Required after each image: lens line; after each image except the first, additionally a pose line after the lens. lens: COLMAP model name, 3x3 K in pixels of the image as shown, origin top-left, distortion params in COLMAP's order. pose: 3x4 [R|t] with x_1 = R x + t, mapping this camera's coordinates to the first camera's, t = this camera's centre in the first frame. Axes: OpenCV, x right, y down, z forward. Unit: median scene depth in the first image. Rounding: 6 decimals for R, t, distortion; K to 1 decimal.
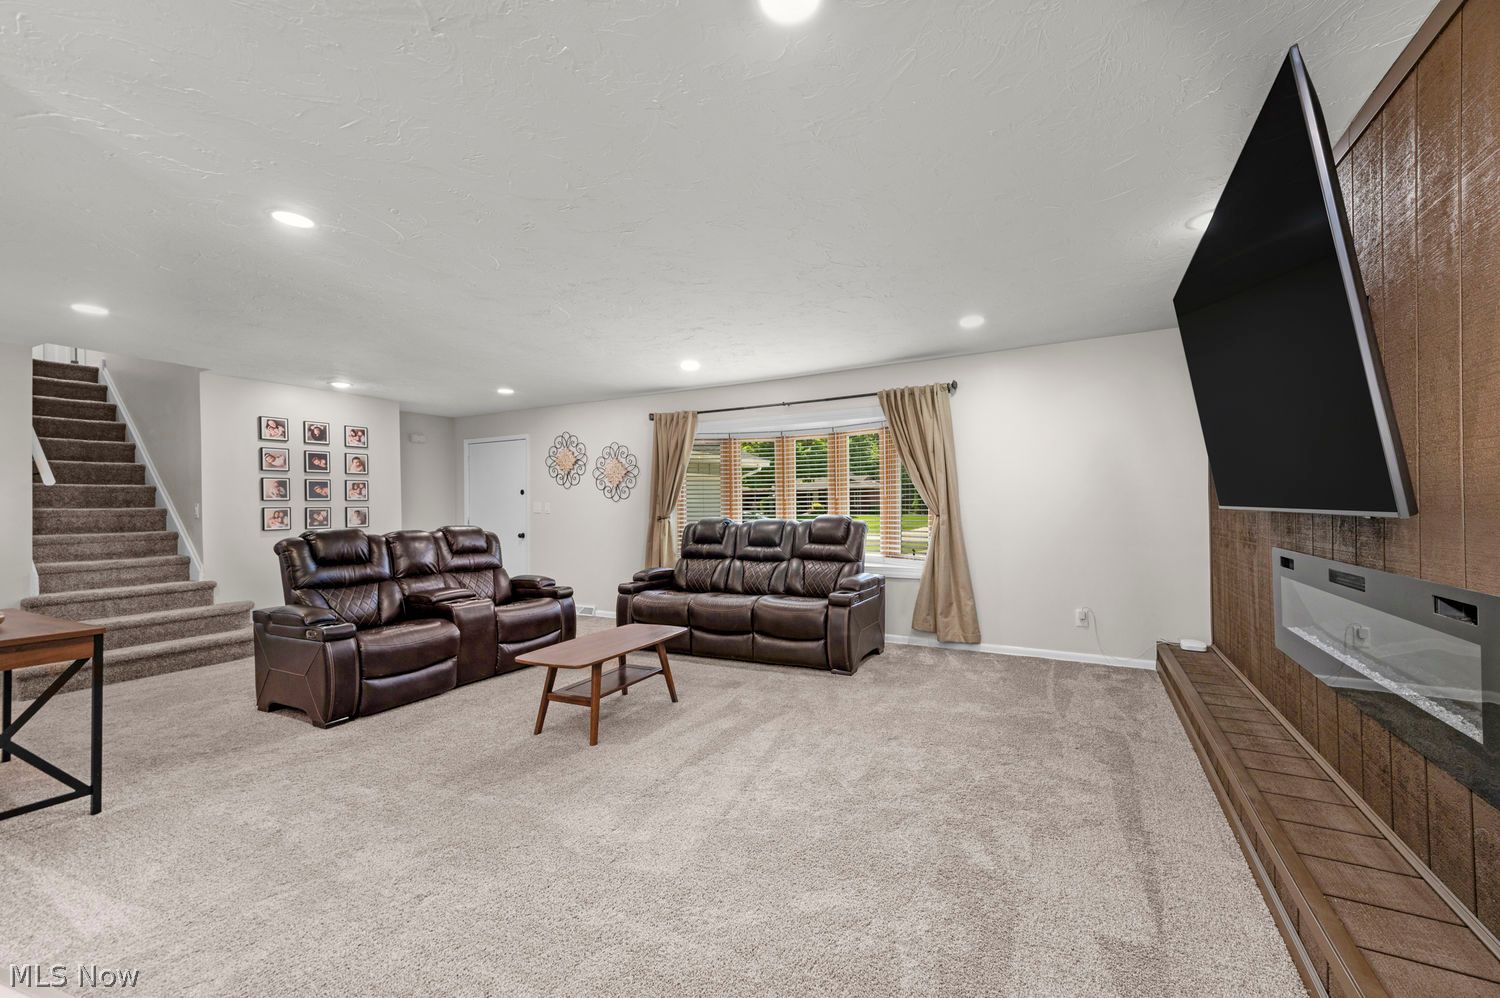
lens RADIAL K [[604.4, 0, 773.7], [0, 604.4, 499.4], [0, 0, 1]] dist [0.017284, -0.000314]
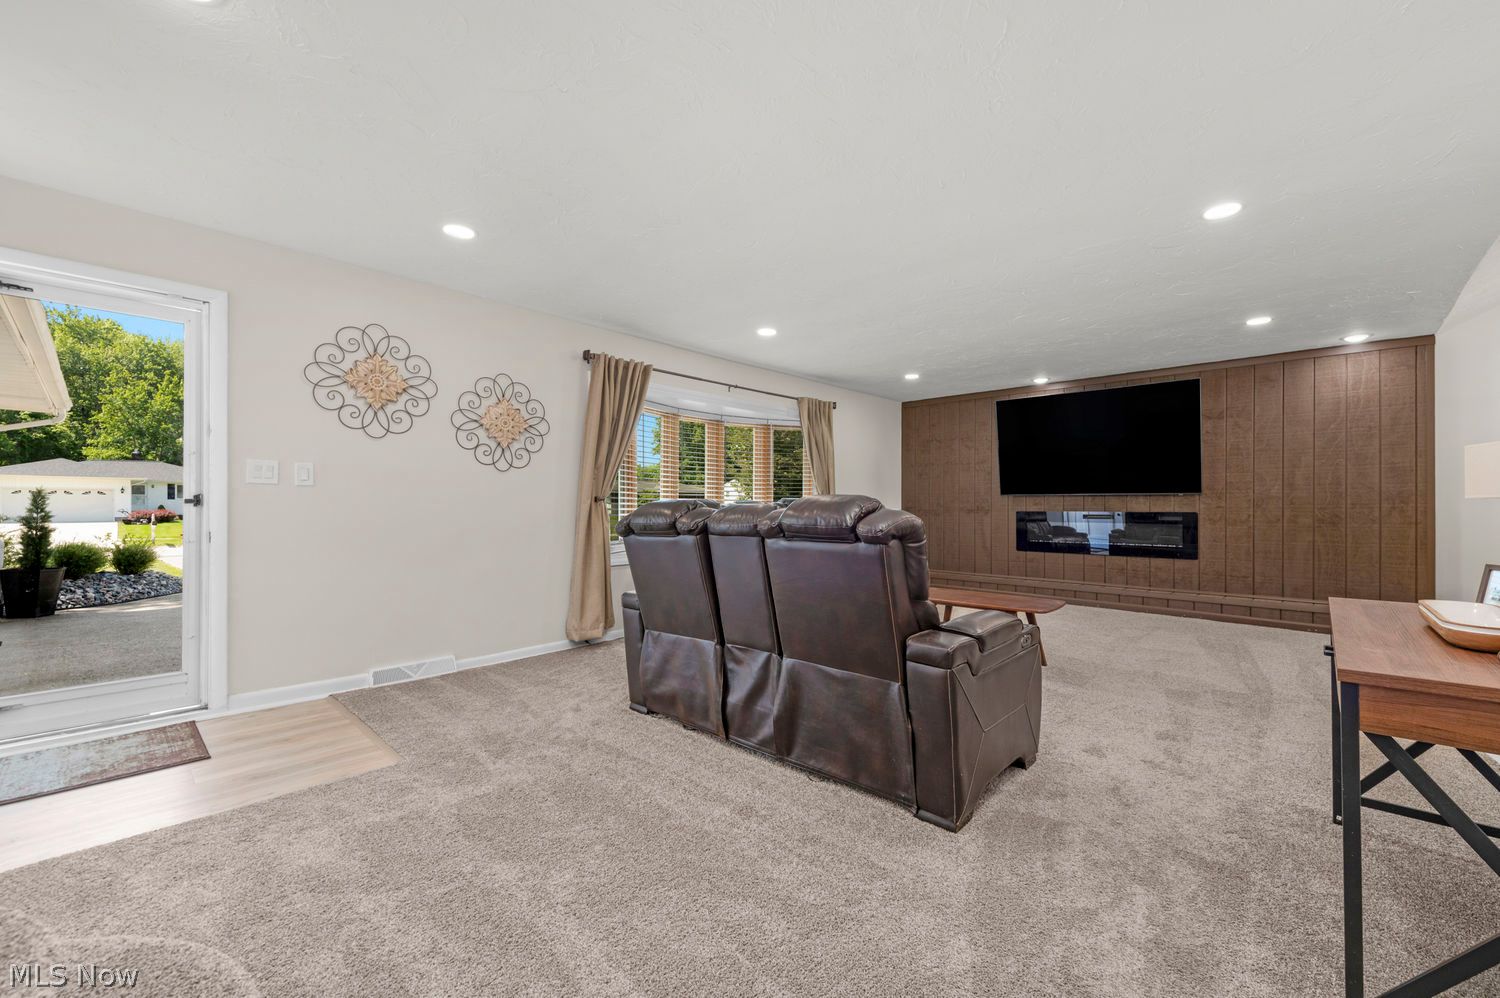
lens RADIAL K [[604.4, 0, 773.0], [0, 604.4, 500.9], [0, 0, 1]] dist [0.017284, -0.000314]
pose [[0.244789, 0.018616, 0.969398, -0.884602], [-0.012688, 0.999792, -0.015996, 0.045026], [-0.969493, -0.008384, 0.244975, 0.655177]]
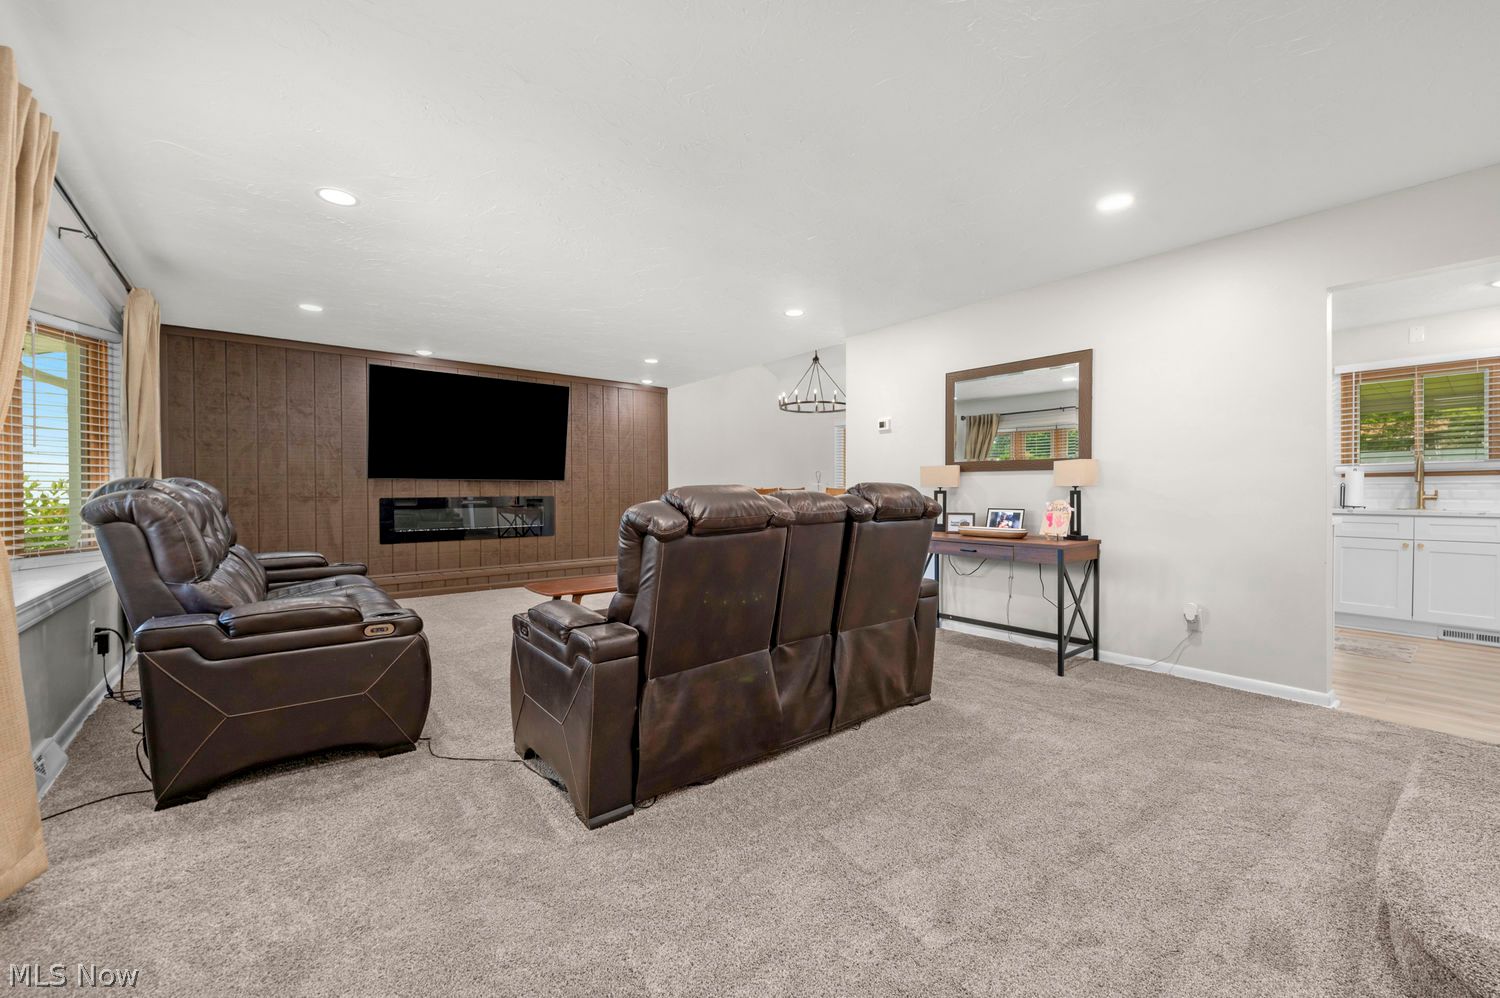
lens RADIAL K [[604.4, 0, 774.8], [0, 604.4, 506.3], [0, 0, 1]] dist [0.017284, -0.000314]
pose [[-0.926661, 0.003082, 0.375885, -0.591018], [0.009463, 0.999841, 0.015131, 0.045072], [-0.375779, 0.017578, -0.926543, 1.197326]]
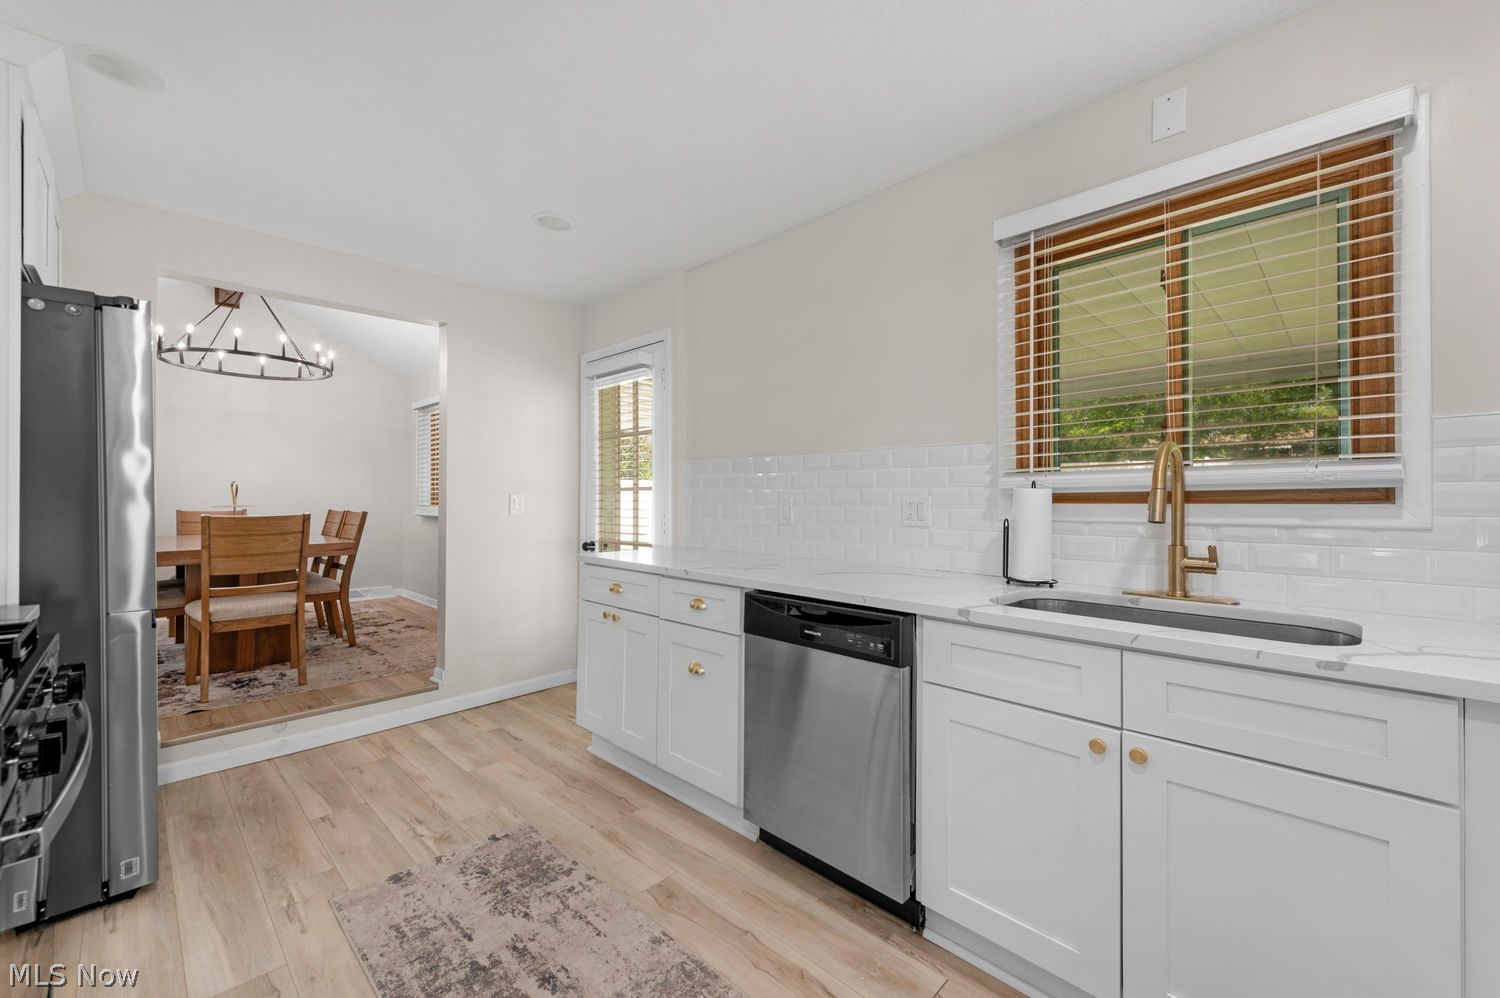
lens RADIAL K [[604.4, 0, 749.9], [0, 604.4, 501.2], [0, 0, 1]] dist [0.017284, -0.000314]
pose [[-0.947458, 0.015882, 0.319484, -1.002391], [0.014276, 0.999871, -0.007371, 0.023441], [-0.319560, -0.002423, -0.947563, 0.406262]]
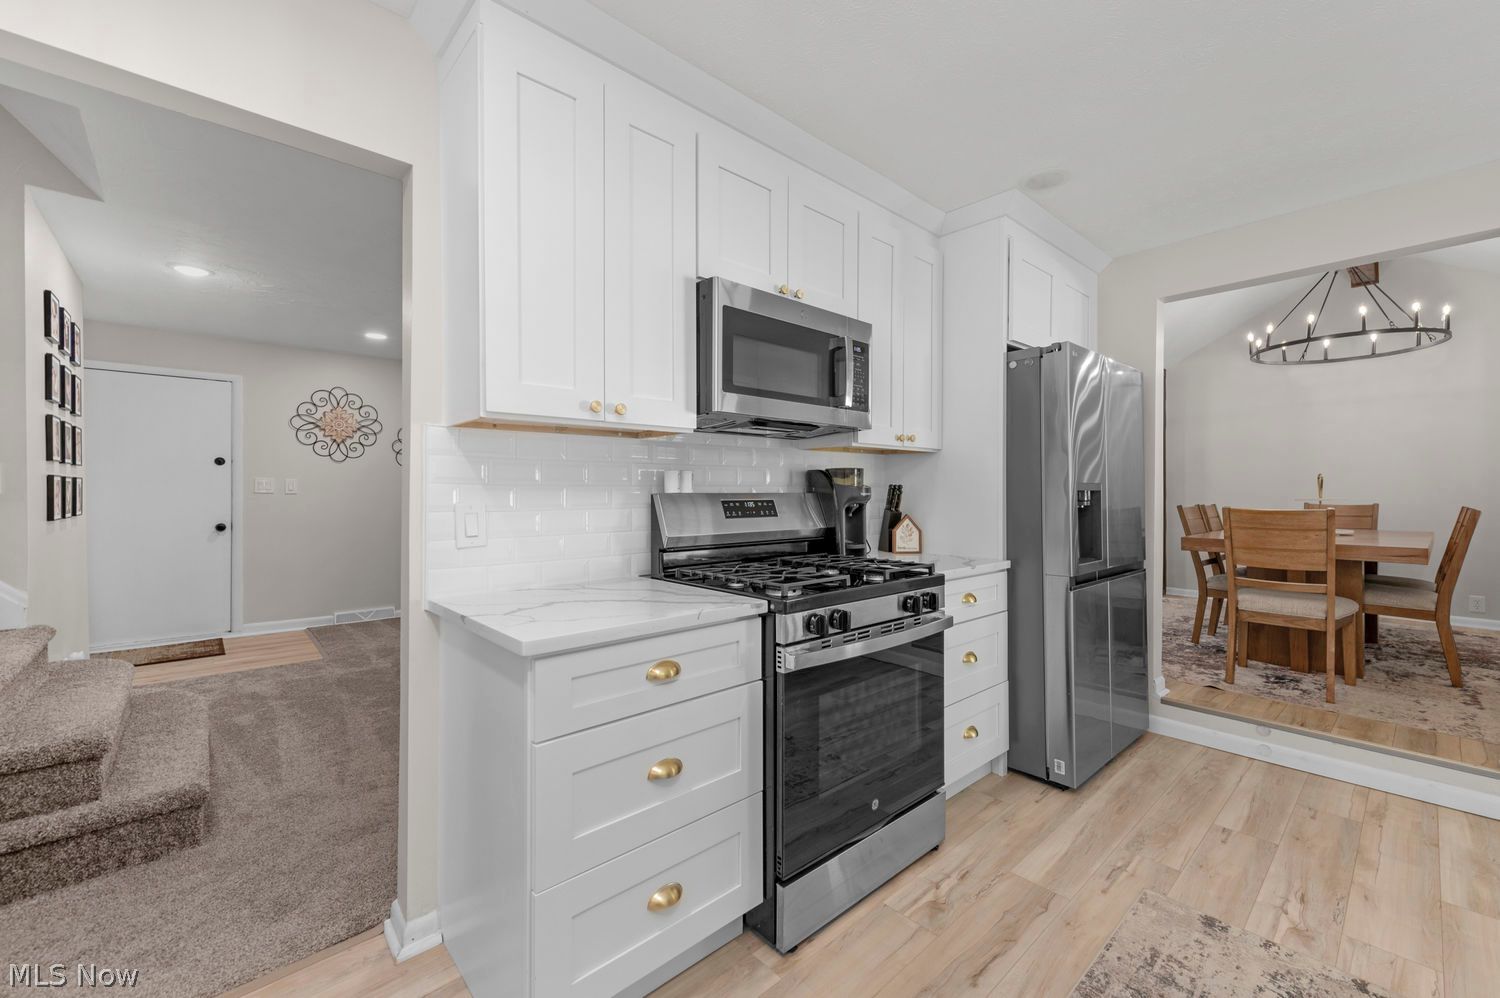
lens RADIAL K [[604.4, 0, 765.6], [0, 604.4, 491.5], [0, 0, 1]] dist [0.017284, -0.000314]
pose [[0.324525, 0.013685, 0.945778, -1.055165], [-0.015212, 0.999842, -0.009247, 0.021984], [-0.945755, -0.011387, 0.324682, 0.280748]]
